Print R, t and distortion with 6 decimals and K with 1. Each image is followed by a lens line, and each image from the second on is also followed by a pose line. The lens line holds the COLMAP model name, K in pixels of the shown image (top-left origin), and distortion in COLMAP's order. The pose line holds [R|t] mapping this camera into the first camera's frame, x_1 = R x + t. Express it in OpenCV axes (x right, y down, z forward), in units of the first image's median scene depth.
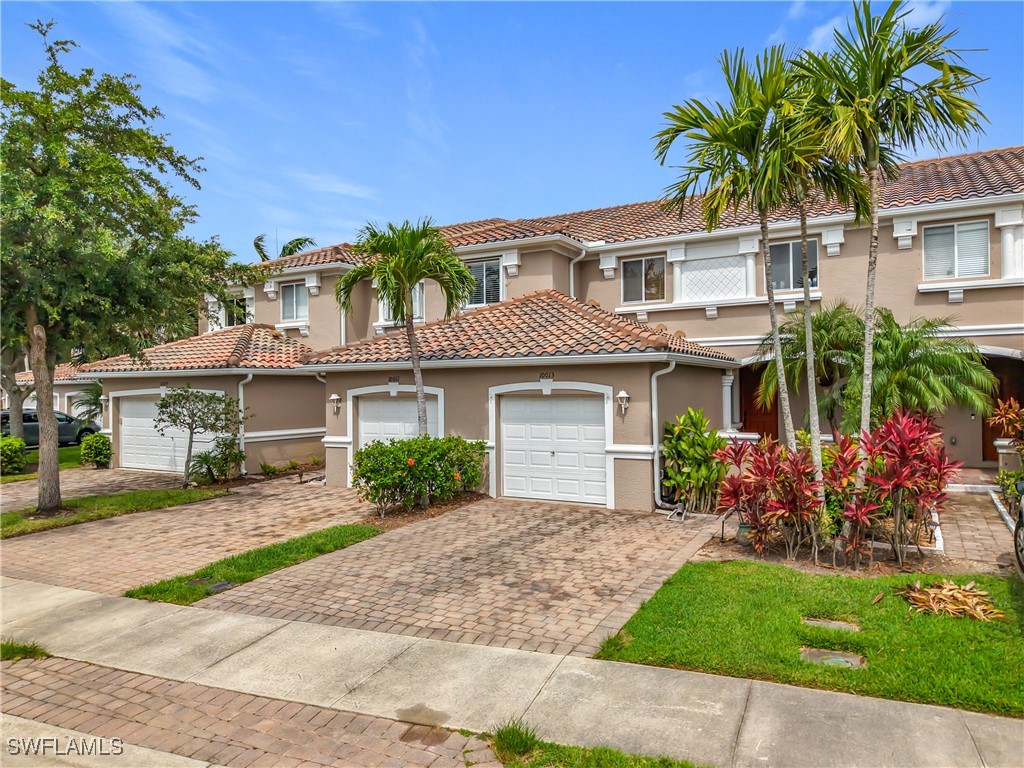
lens RADIAL K [[749.7, 0, 545.3], [0, 749.7, 380.5], [0, 0, 1]] dist [0.071273, -0.086900]
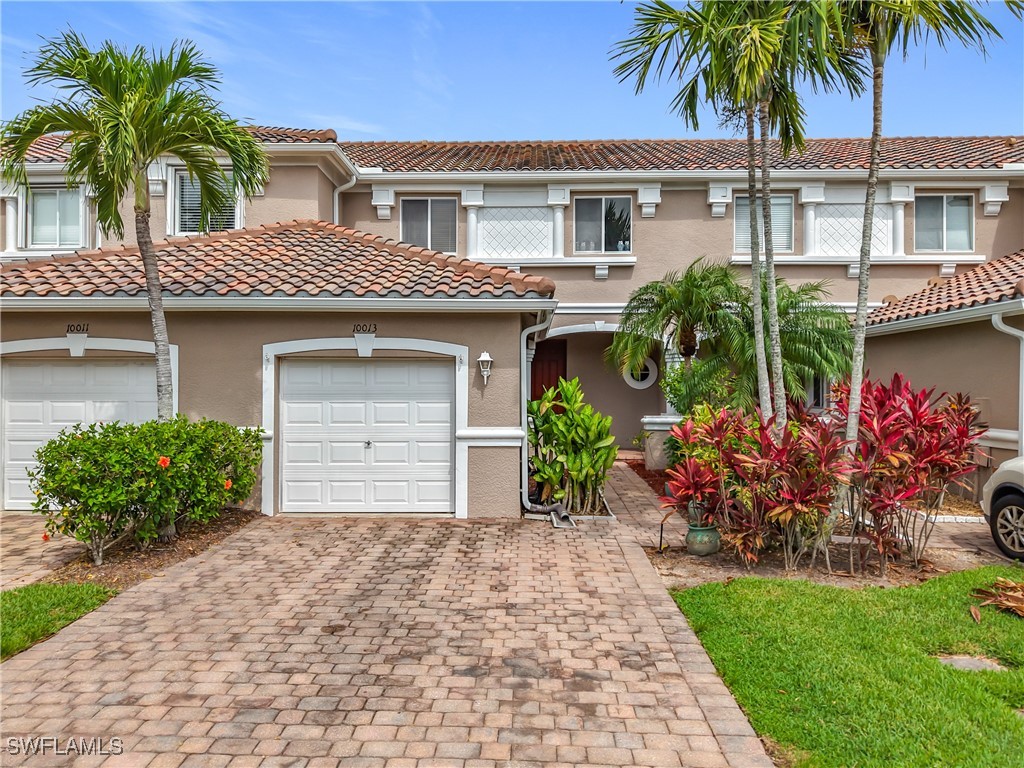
lens RADIAL K [[749.7, 0, 545.3], [0, 749.7, 380.5], [0, 0, 1]] dist [0.071273, -0.086900]
pose [[0.885276, 0.013649, 0.464866, -0.175892], [-0.013491, 0.999902, -0.003665, 0.042123], [-0.464871, -0.003027, 0.885373, 0.336456]]
